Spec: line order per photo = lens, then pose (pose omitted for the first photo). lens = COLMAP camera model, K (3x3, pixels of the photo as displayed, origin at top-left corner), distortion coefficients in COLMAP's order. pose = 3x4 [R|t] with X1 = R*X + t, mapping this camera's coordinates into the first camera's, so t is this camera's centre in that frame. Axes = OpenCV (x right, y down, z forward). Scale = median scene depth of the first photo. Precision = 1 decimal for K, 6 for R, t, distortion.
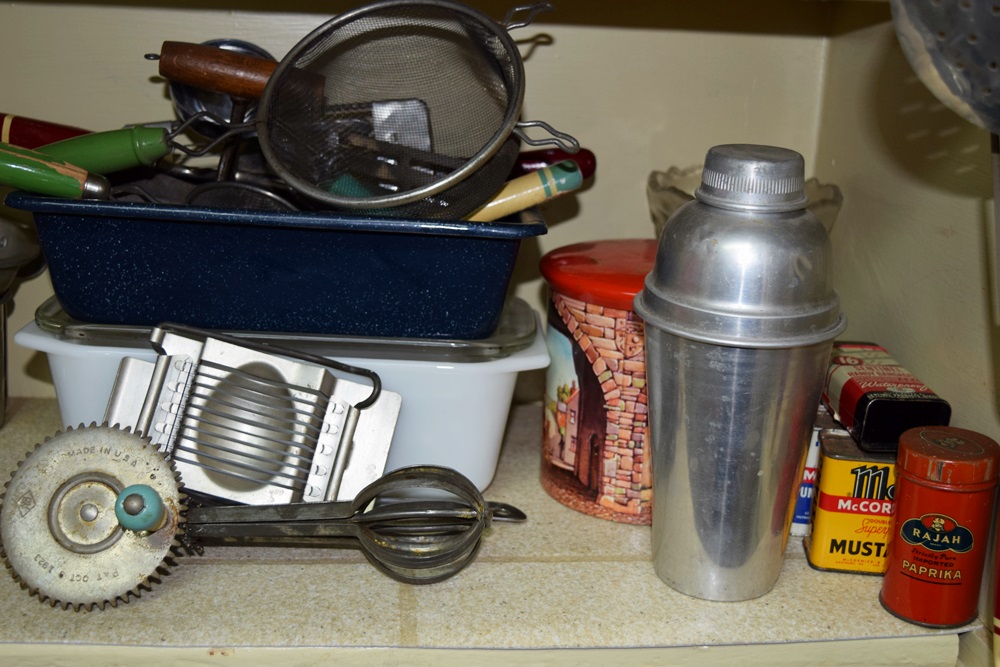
lens RADIAL K [[1286.1, 0, 500.0], [0, 1286.1, 333.5], [0, 0, 1]] dist [-0.035089, -0.013329]
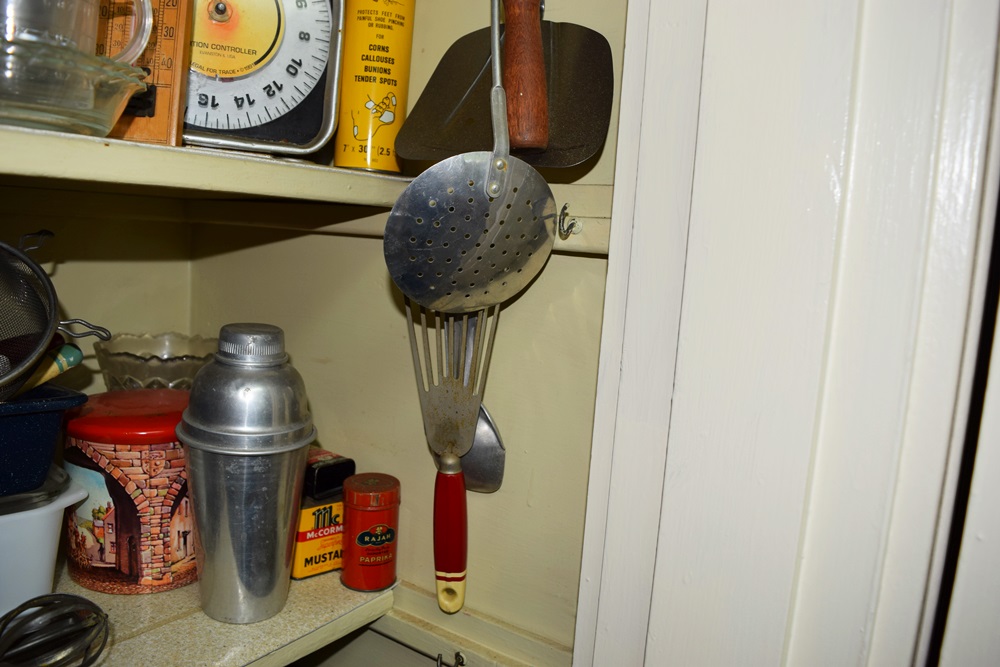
lens RADIAL K [[774.5, 0, 500.0], [0, 774.5, 333.5], [0, 0, 1]] dist [-0.077792, 0.003944]
pose [[0.650518, -0.098783, 0.753040, -0.275276], [0.163697, 0.986437, -0.012010, -0.066343], [-0.741640, 0.131084, 0.657866, 0.143973]]
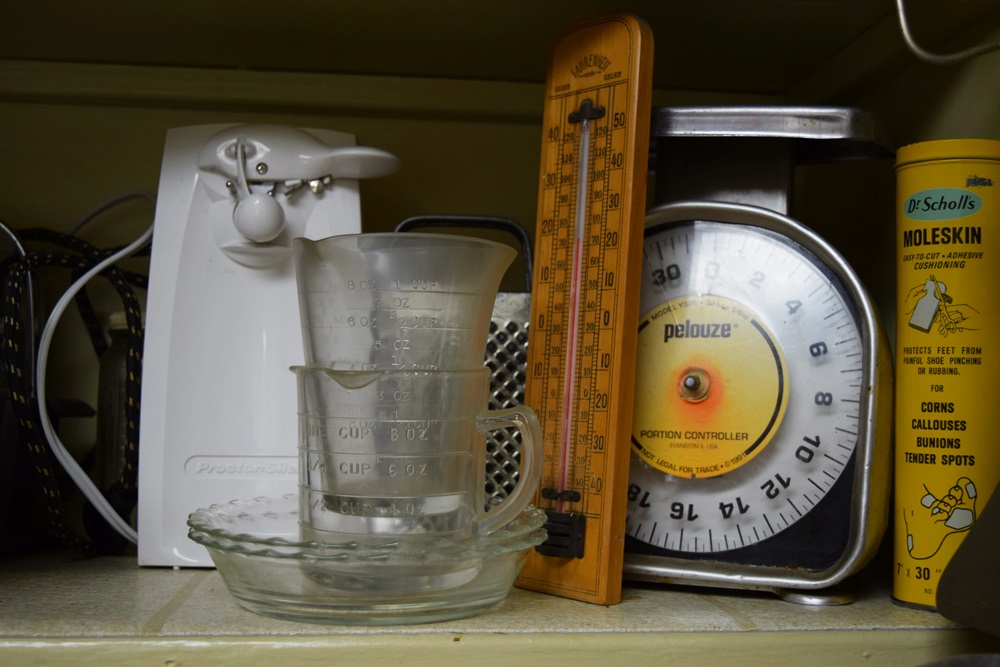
lens RADIAL K [[1286.1, 0, 500.0], [0, 1286.1, 333.5], [0, 0, 1]] dist [-0.035089, -0.013329]
pose [[0.999362, -0.035518, 0.003715, 0.022044], [0.034887, 0.948774, -0.314024, -0.202588], [0.007629, 0.313953, 0.949408, -0.075033]]
